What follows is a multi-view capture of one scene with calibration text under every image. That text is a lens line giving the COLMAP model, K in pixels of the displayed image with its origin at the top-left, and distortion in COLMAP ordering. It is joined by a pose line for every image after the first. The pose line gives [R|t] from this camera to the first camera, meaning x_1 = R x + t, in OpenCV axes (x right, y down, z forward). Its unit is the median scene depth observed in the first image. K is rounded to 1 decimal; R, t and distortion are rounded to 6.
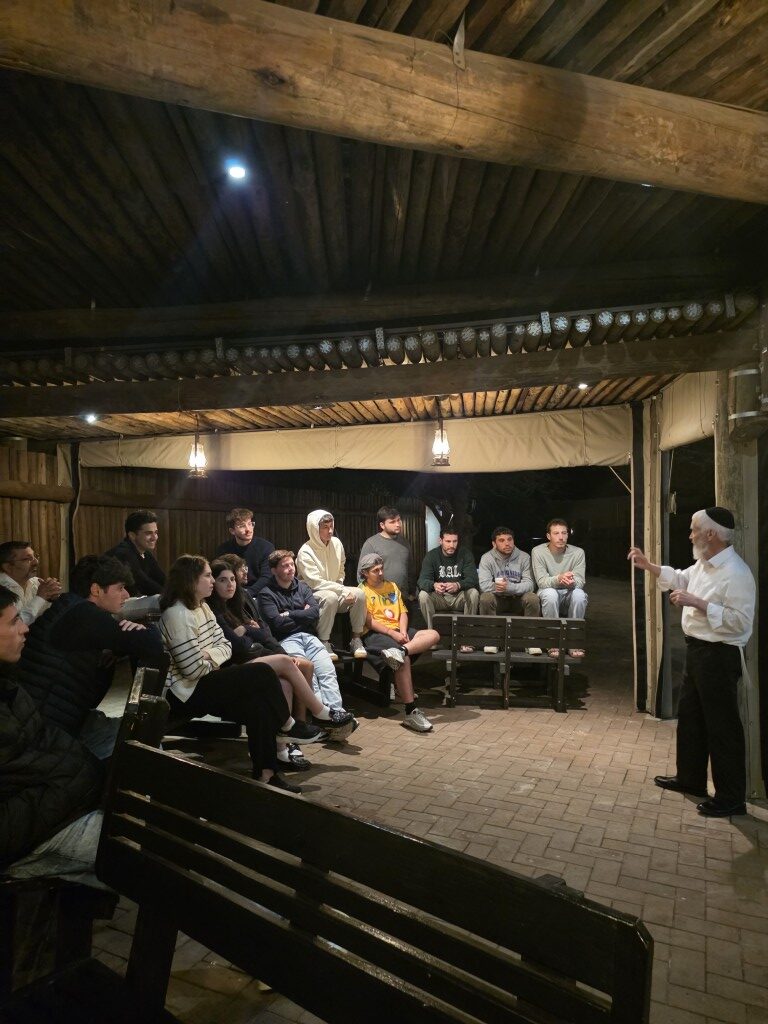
lens RADIAL K [[674.4, 0, 393.0], [0, 674.4, 521.3], [0, 0, 1]] dist [0.082230, -0.068927]
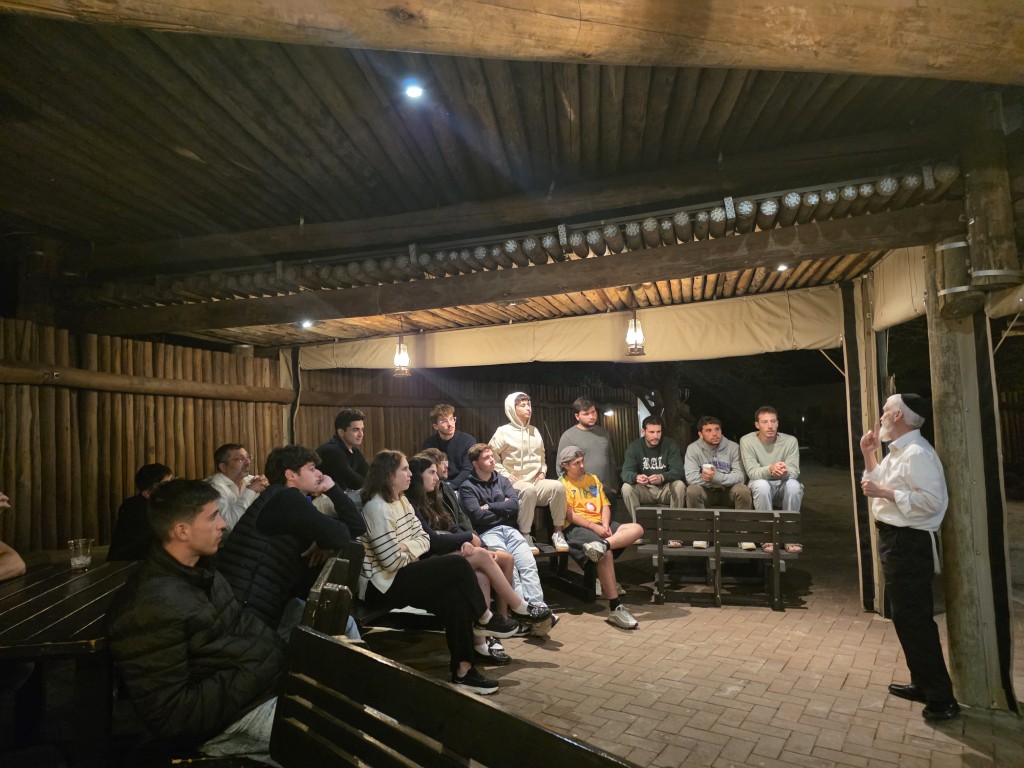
lens RADIAL K [[677.5, 0, 517.5], [0, 677.5, 379.7], [0, 0, 1]] dist [0.070196, -0.059407]
pose [[0.989739, -0.033037, -0.139017, 0.036416], [0.025955, 0.998286, -0.052449, 0.000823], [0.140512, 0.048303, 0.988900, -0.008801]]
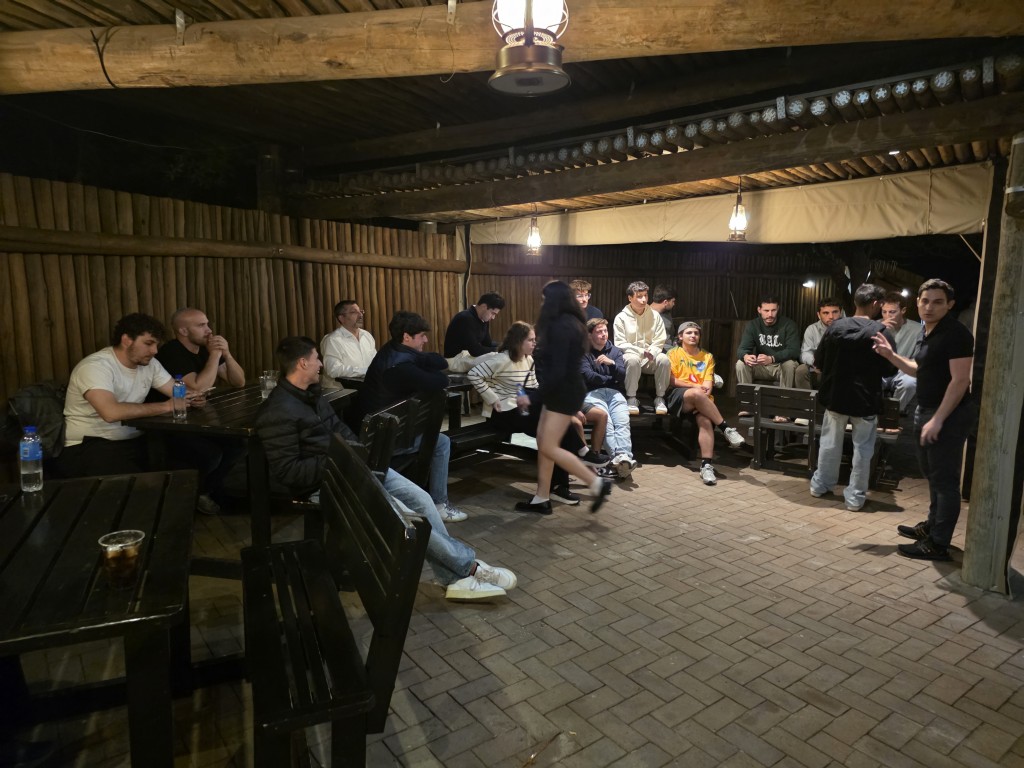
lens RADIAL K [[672.8, 0, 518.2], [0, 672.8, 379.9], [0, 0, 1]] dist [0.081717, -0.070326]
pose [[0.881965, 0.079084, -0.464633, 0.284933], [-0.007533, 0.988061, 0.153877, -0.031387], [0.471255, -0.132214, 0.872031, -0.102839]]
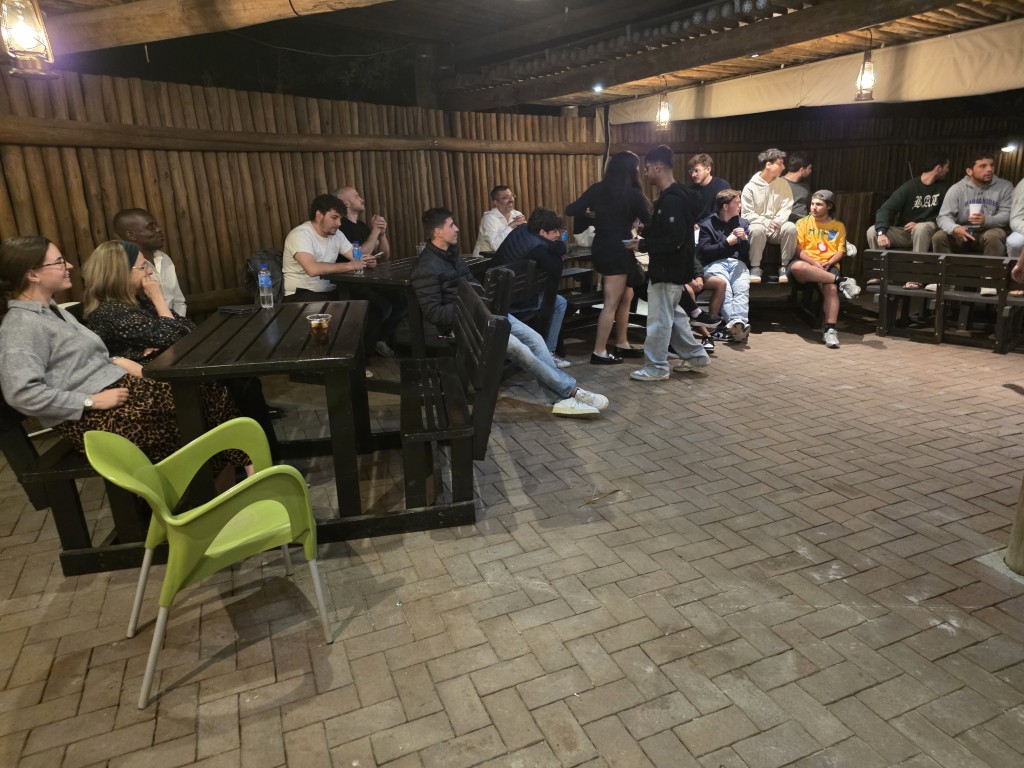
lens RADIAL K [[674.3, 0, 514.7], [0, 674.3, 374.2], [0, 0, 1]] dist [0.074942, -0.058333]
pose [[0.738578, 0.164057, -0.653902, 0.445459], [0.041984, 0.956864, 0.287487, -0.007578], [0.672860, -0.239785, 0.699830, -0.199677]]
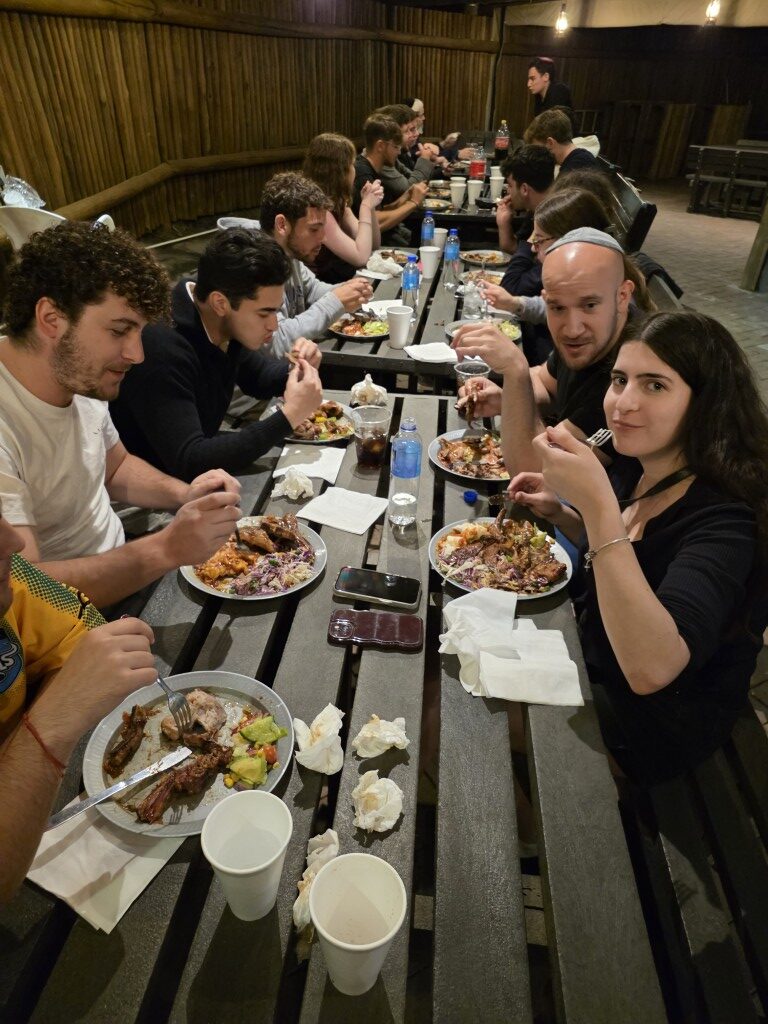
lens RADIAL K [[674.3, 0, 379.8], [0, 674.3, 514.4], [0, 0, 1]] dist [0.074942, -0.058333]
pose [[0.802412, 0.336827, -0.492629, 0.631295], [-0.013015, 0.835171, 0.549836, -0.011189], [0.596629, -0.434783, 0.674535, -0.981089]]
